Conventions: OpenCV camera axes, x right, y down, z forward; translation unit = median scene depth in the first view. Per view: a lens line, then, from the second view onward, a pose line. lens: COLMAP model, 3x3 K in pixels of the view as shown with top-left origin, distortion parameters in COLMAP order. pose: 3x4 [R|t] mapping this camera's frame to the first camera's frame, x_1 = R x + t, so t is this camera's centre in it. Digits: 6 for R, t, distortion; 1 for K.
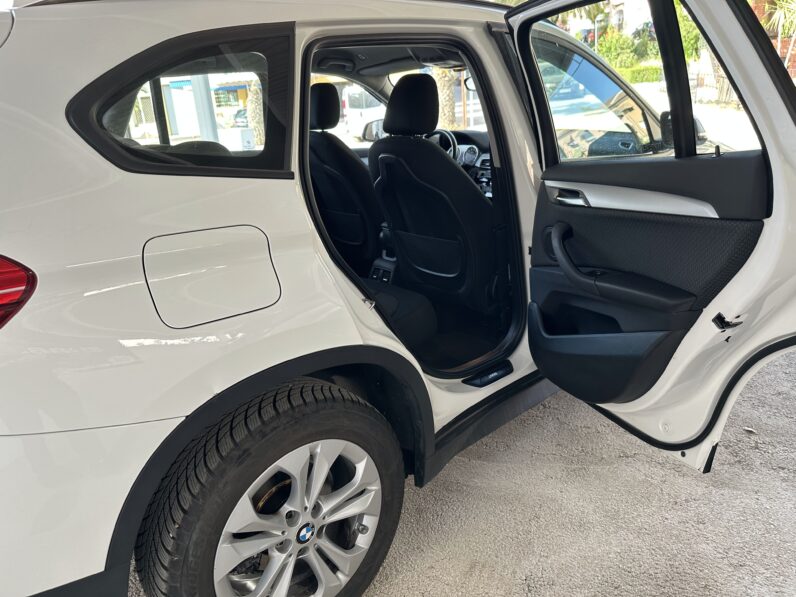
lens RADIAL K [[552.7, 0, 407.5], [0, 552.7, 299.0], [0, 0, 1]] dist [0.011292, -0.029805]
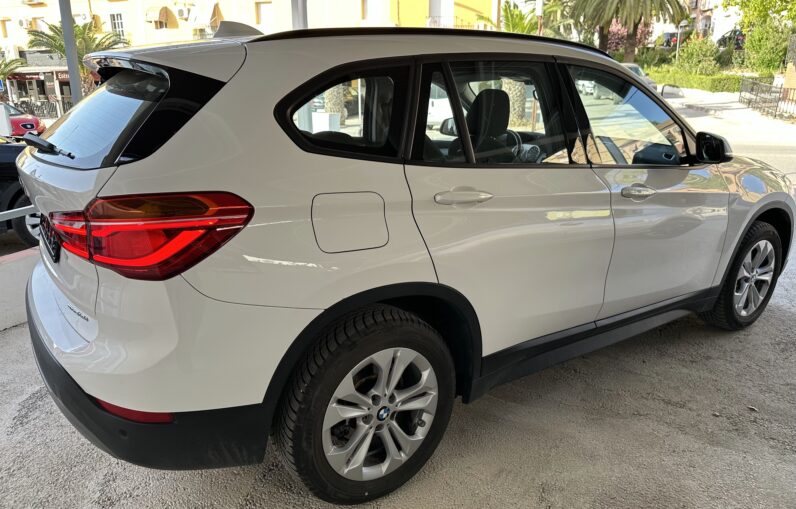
lens RADIAL K [[567.5, 0, 400.0], [0, 567.5, 256.3], [0, 0, 1]] dist [0.036770, -0.087141]
pose [[0.989318, 0.099350, -0.106673, -0.018241], [-0.105173, 0.993176, -0.050405, 0.062798], [0.100938, 0.061085, 0.993016, -0.295574]]
